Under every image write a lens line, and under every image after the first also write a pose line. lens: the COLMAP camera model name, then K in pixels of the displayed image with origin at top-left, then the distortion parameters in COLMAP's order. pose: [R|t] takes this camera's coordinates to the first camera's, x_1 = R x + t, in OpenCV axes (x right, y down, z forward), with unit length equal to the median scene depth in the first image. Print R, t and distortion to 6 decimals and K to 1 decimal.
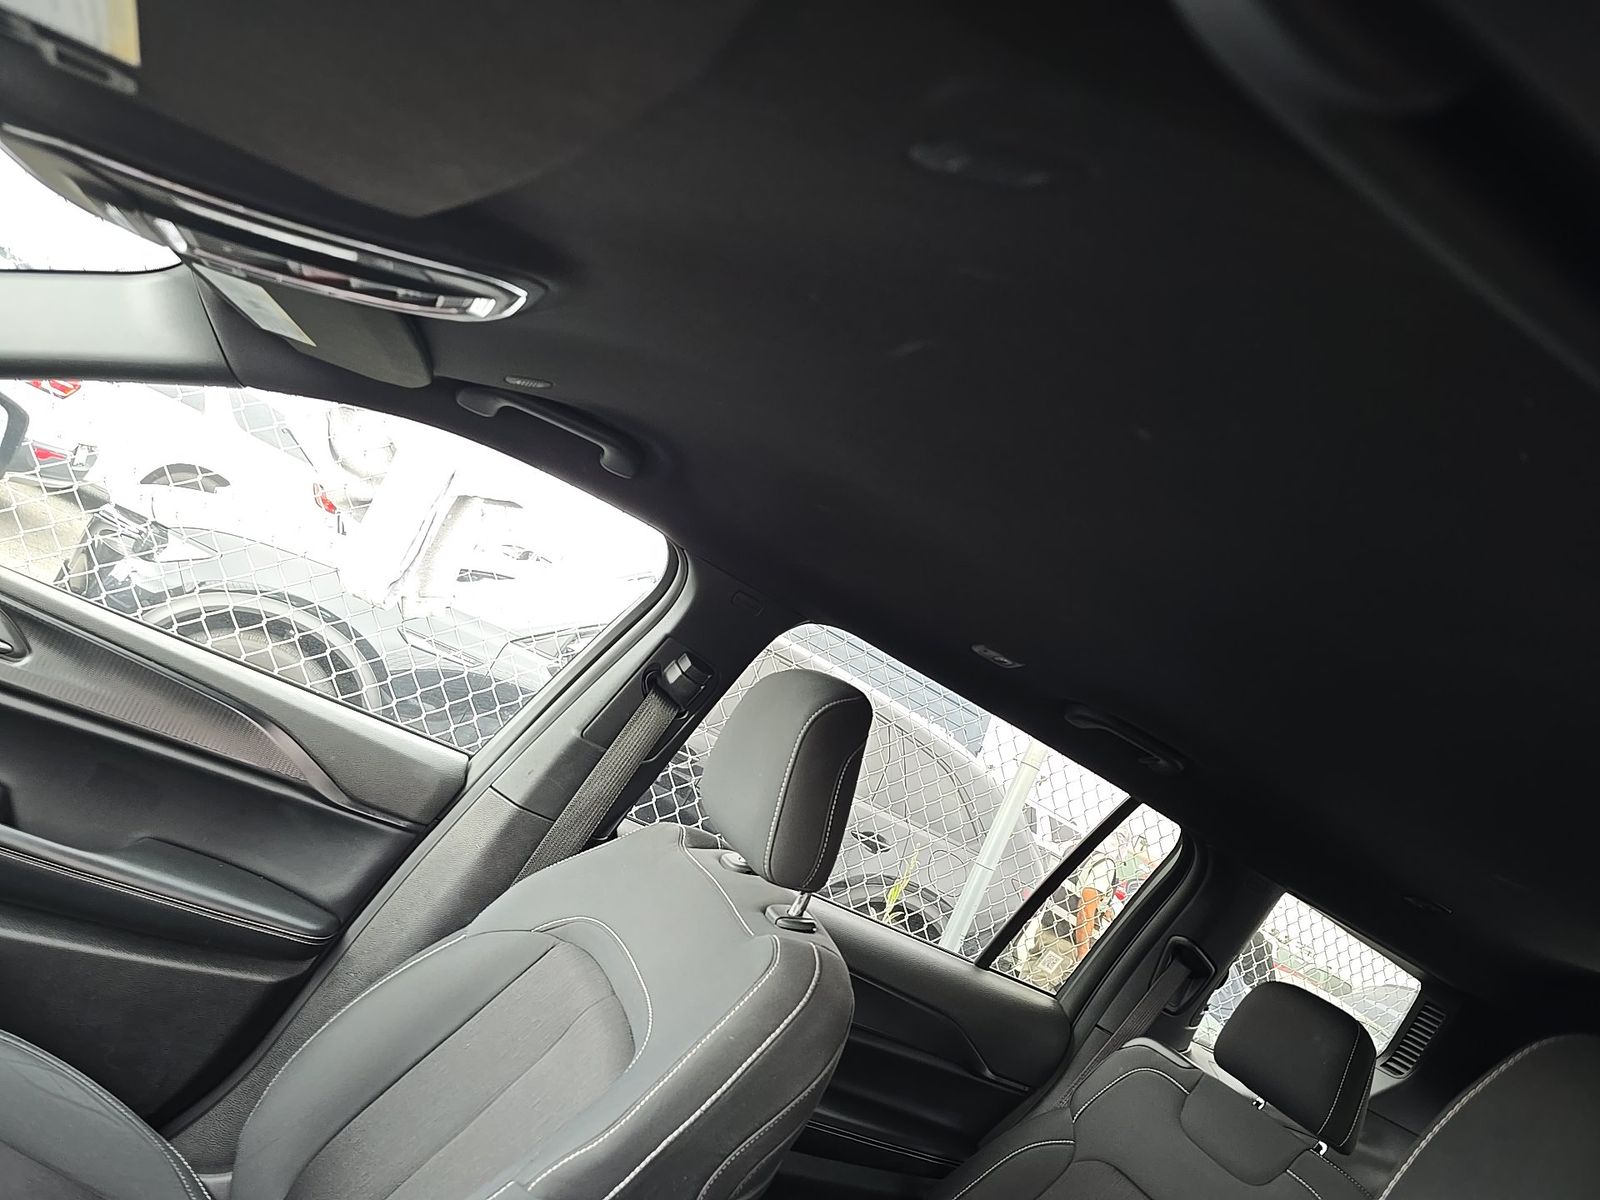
lens RADIAL K [[1062.8, 0, 800.0], [0, 1062.8, 600.0], [0, 0, 1]] dist [0.041940, -0.045942]
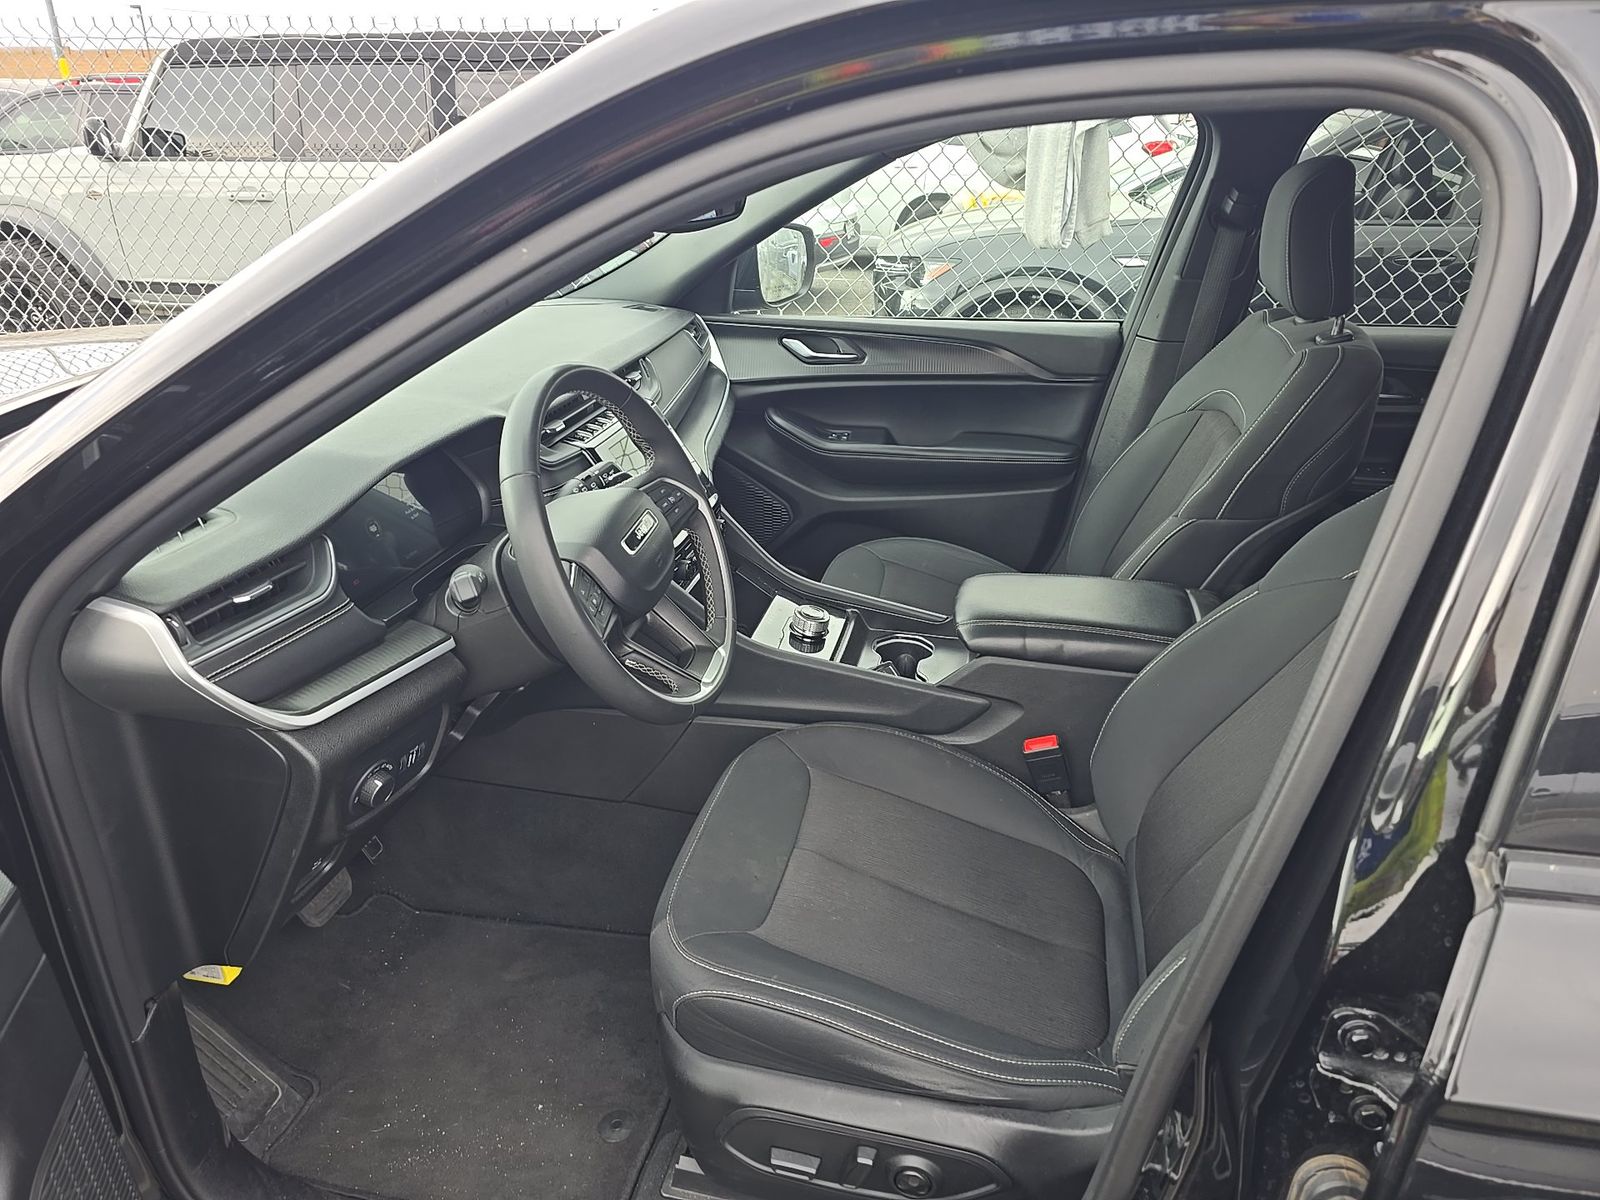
lens RADIAL K [[1062.8, 0, 800.0], [0, 1062.8, 600.0], [0, 0, 1]] dist [0.041940, -0.045942]
pose [[0.699996, -0.195265, -0.686933, 0.303294], [0.419282, 0.891031, 0.173974, 0.046335], [0.578108, -0.409800, 0.705589, -0.423156]]
